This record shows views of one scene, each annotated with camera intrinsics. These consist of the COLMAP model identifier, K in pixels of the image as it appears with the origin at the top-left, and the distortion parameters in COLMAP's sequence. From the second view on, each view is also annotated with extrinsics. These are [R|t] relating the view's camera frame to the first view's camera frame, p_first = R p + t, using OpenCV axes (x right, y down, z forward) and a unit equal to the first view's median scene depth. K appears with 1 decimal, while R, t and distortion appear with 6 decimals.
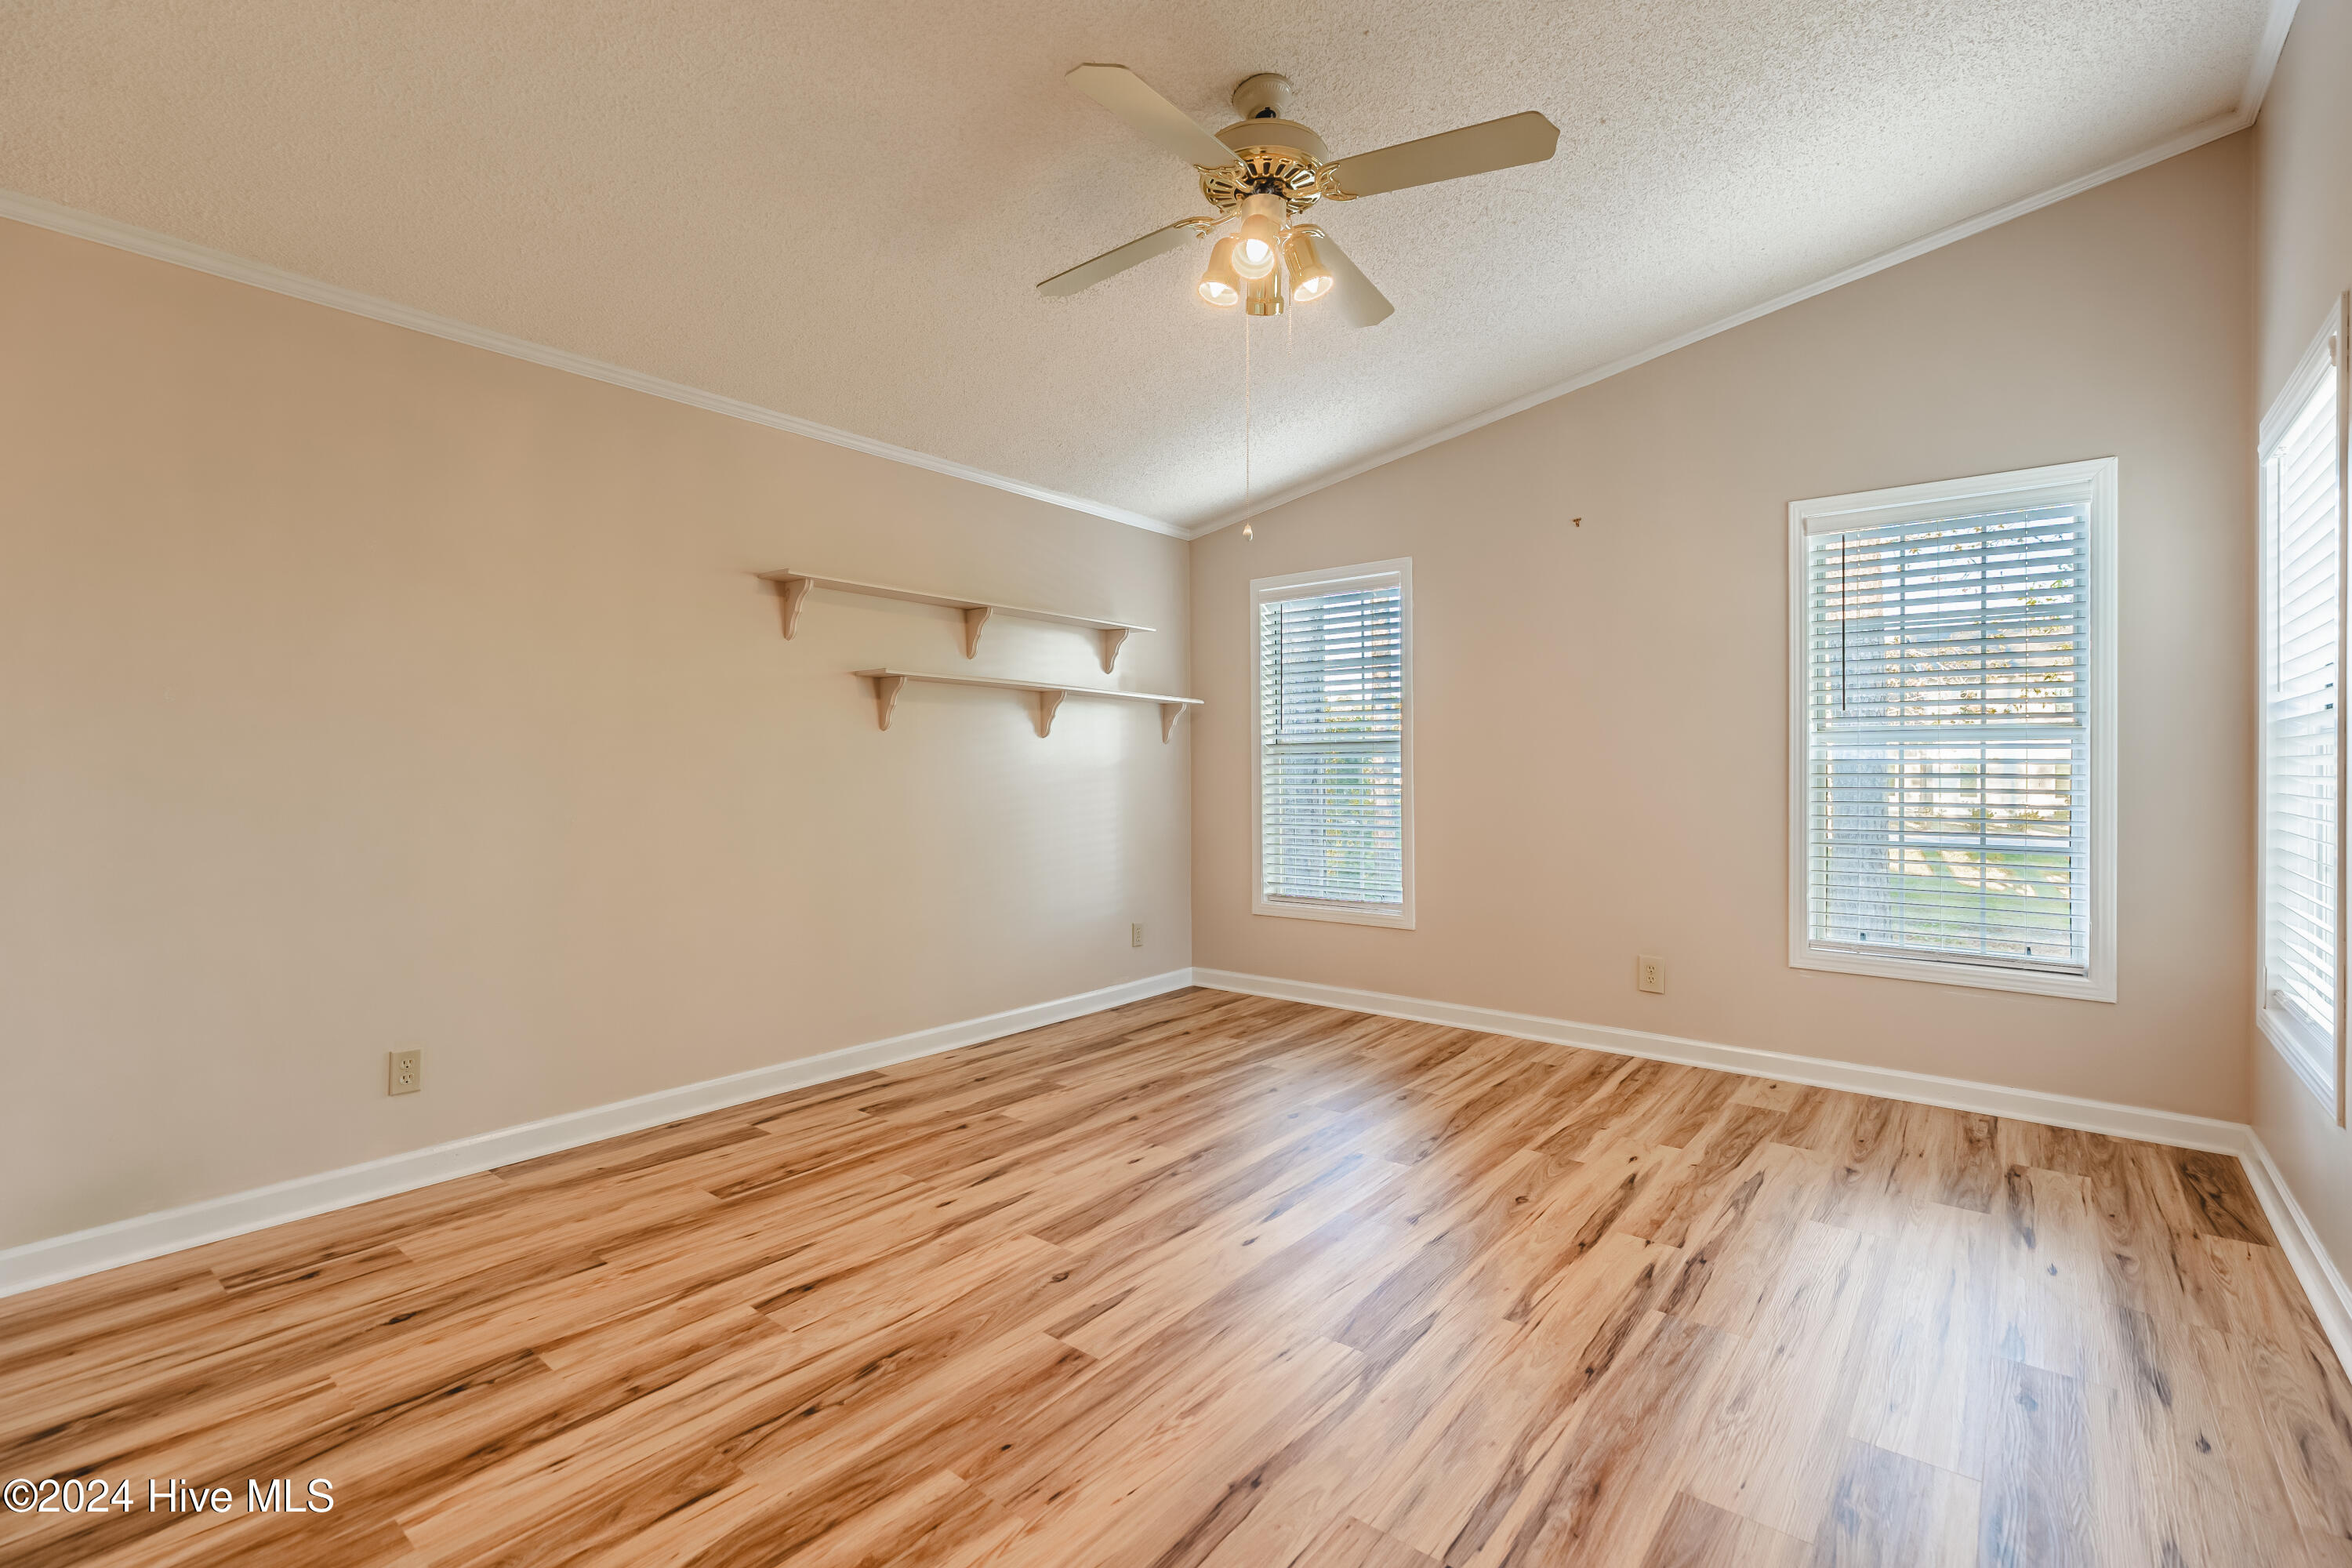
lens RADIAL K [[1074.4, 0, 1175.6], [0, 1074.4, 773.7], [0, 0, 1]] dist [0.003699, 0.000564]
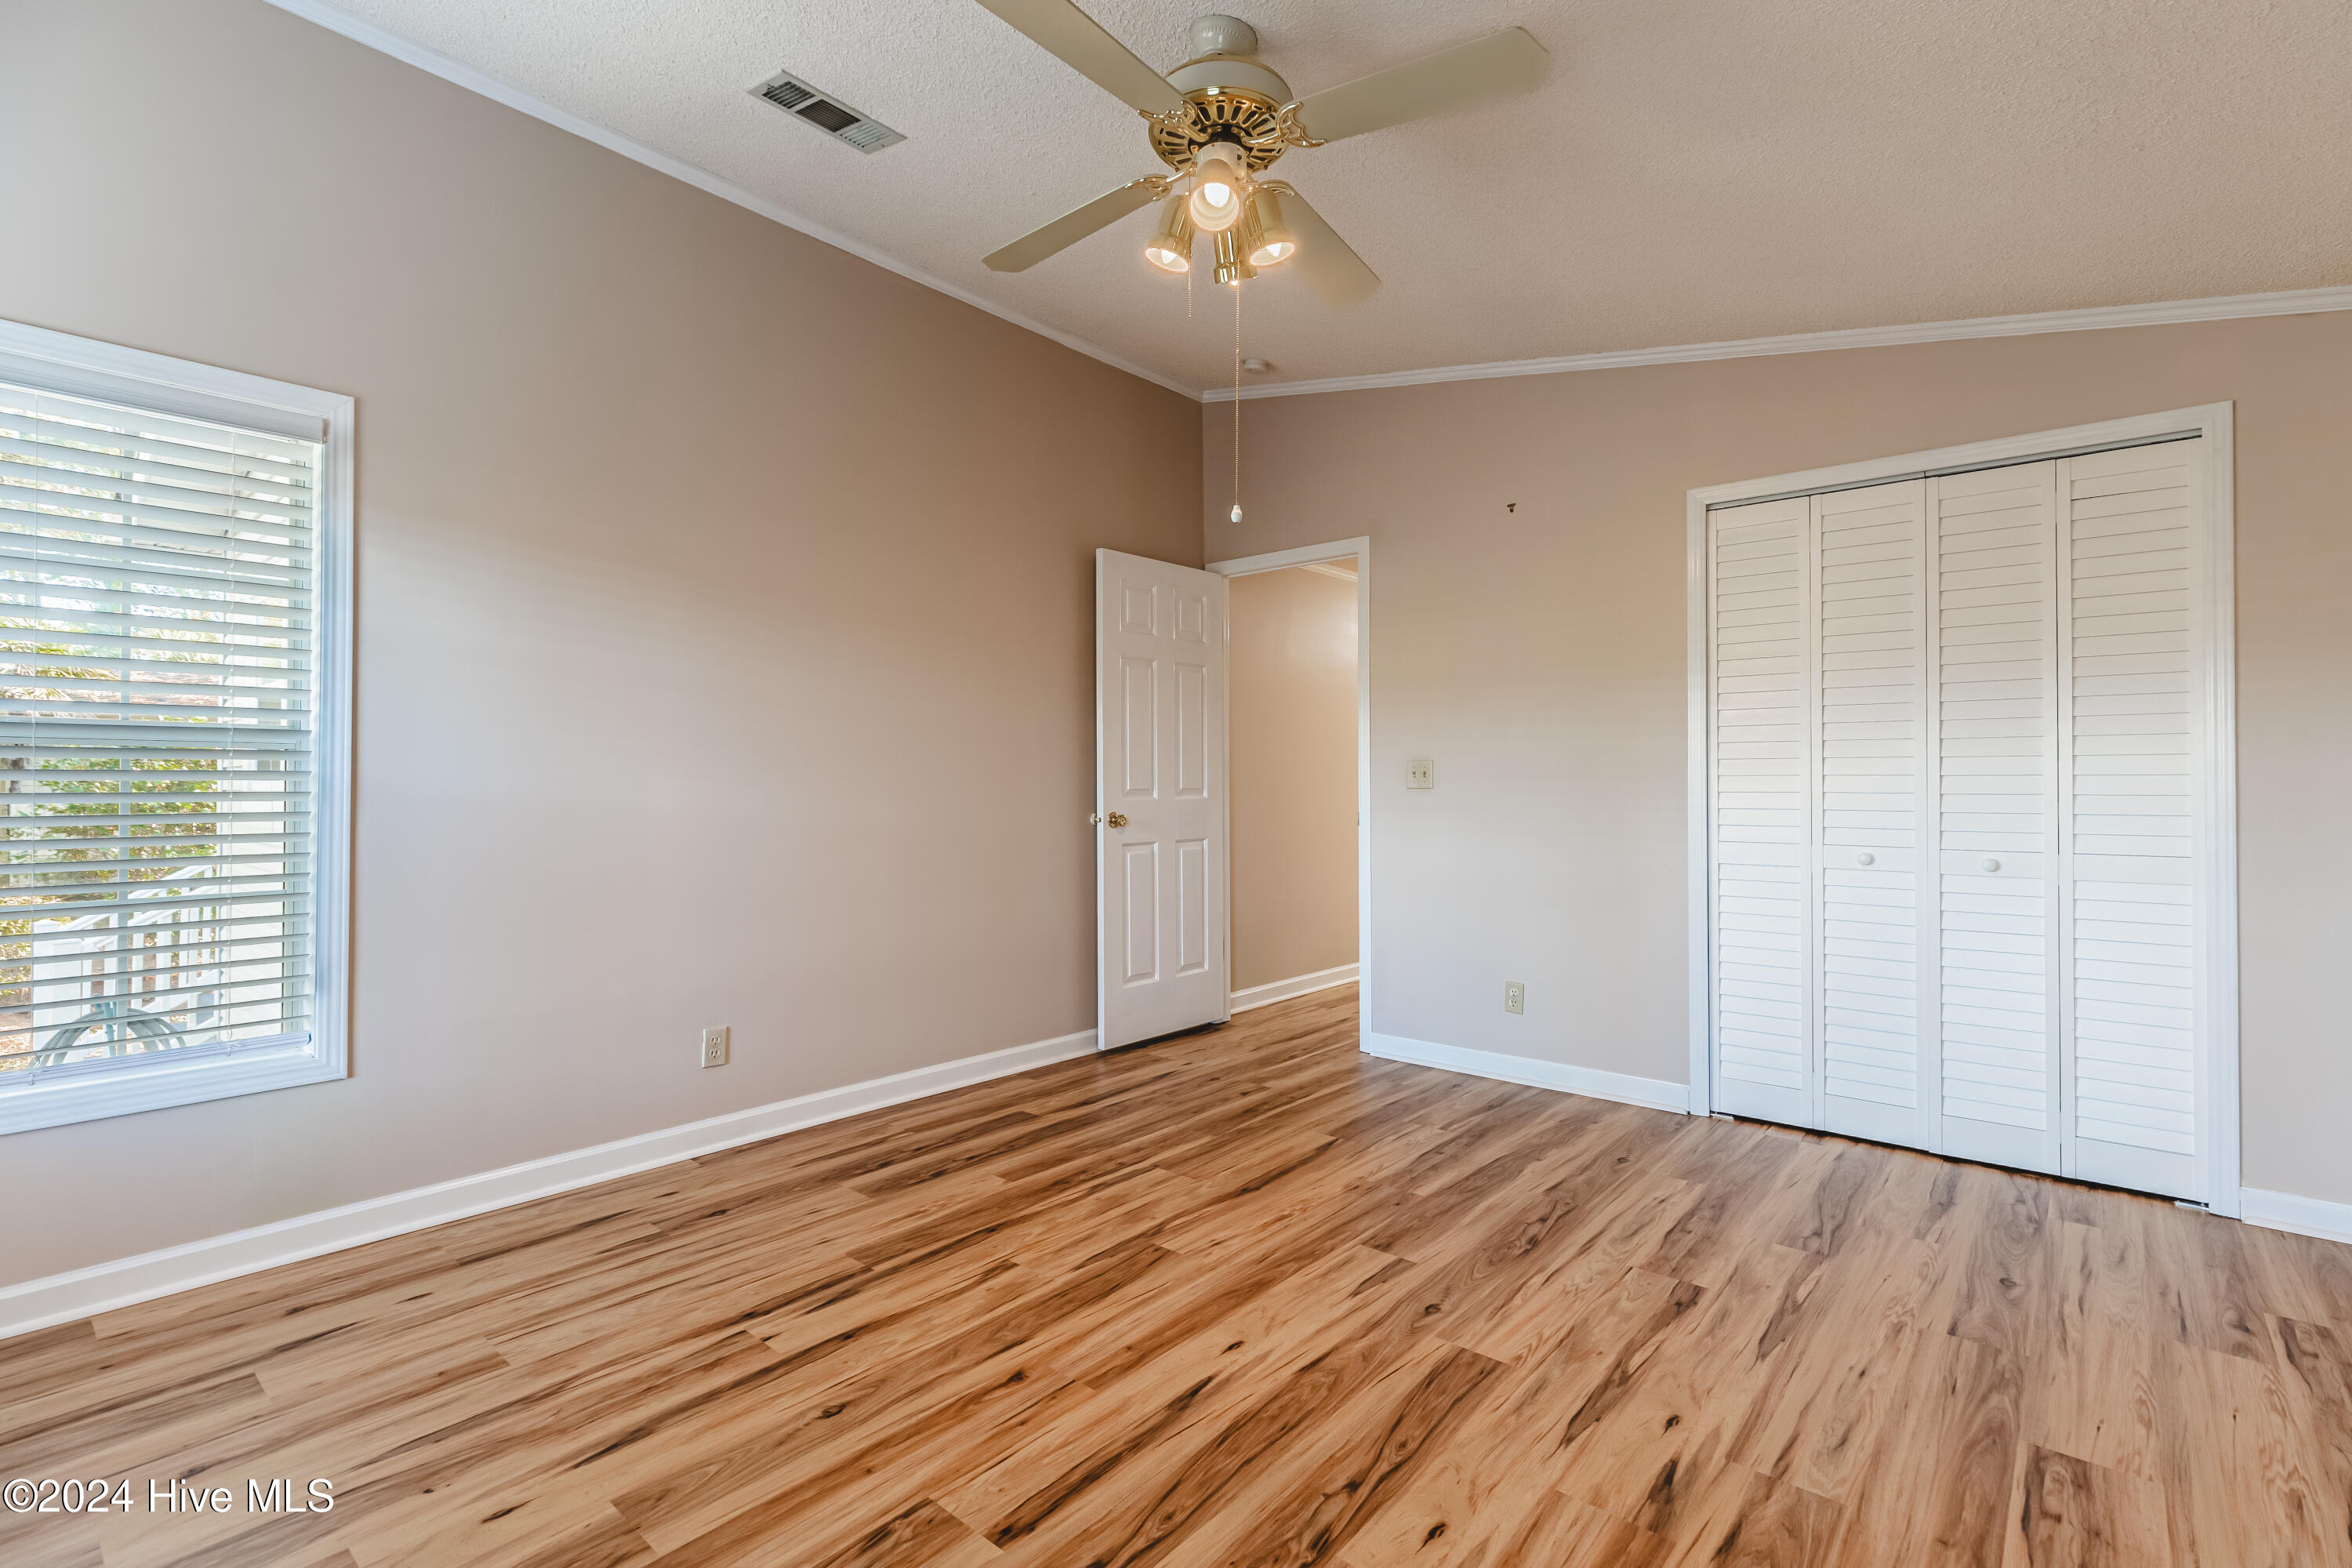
lens RADIAL K [[1074.4, 0, 1175.0], [0, 1074.4, 781.1], [0, 0, 1]] dist [0.003699, 0.000564]
pose [[-0.999500, -0.002006, 0.031541, 0.091832], [-0.001873, 0.999989, 0.004264, -0.012257], [-0.031549, 0.004203, -0.999493, 1.897639]]
